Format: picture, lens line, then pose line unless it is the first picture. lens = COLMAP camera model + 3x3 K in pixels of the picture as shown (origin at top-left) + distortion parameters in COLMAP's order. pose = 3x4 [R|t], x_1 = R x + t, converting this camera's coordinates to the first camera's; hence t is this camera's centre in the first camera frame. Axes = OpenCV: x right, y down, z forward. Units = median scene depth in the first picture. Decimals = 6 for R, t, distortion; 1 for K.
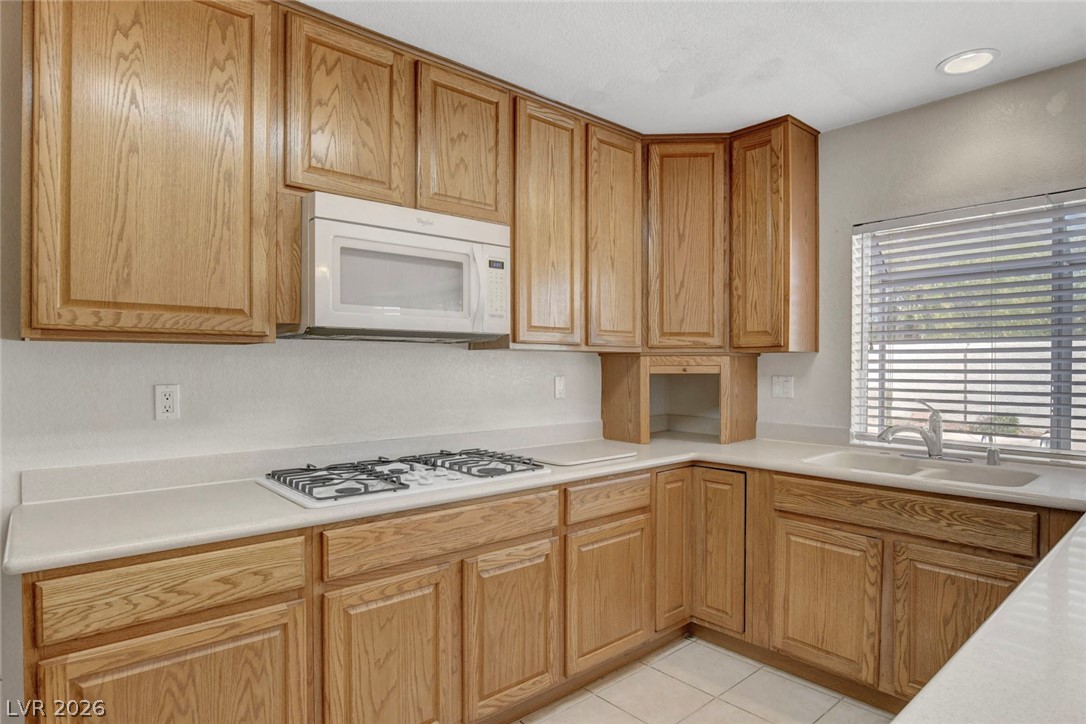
lens RADIAL K [[570.9, 0, 543.0], [0, 570.9, 362.0], [0, 0, 1]] dist [-0.014932, 0.000674]
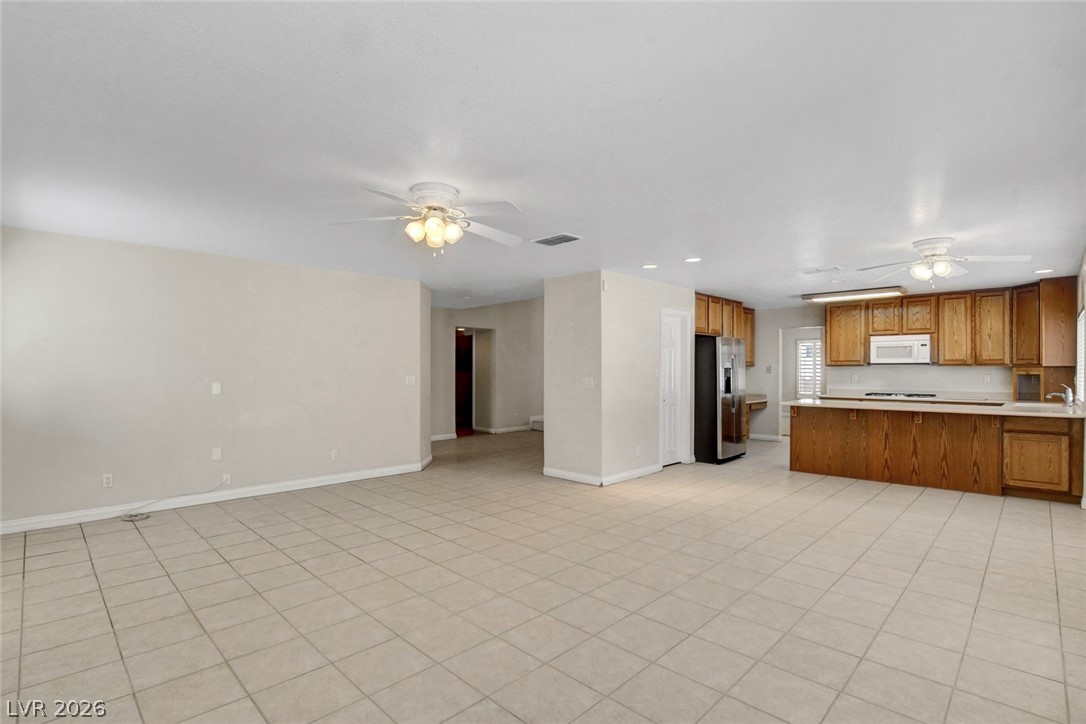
lens RADIAL K [[508.4, 0, 543.0], [0, 508.4, 362.0], [0, 0, 1]] dist [0.000401, 0.000010]
pose [[0.104233, -0.018885, -0.994374, 2.843965], [0.003003, 0.999821, -0.018674, 0.001685], [0.994548, -0.001040, 0.104271, -1.788206]]
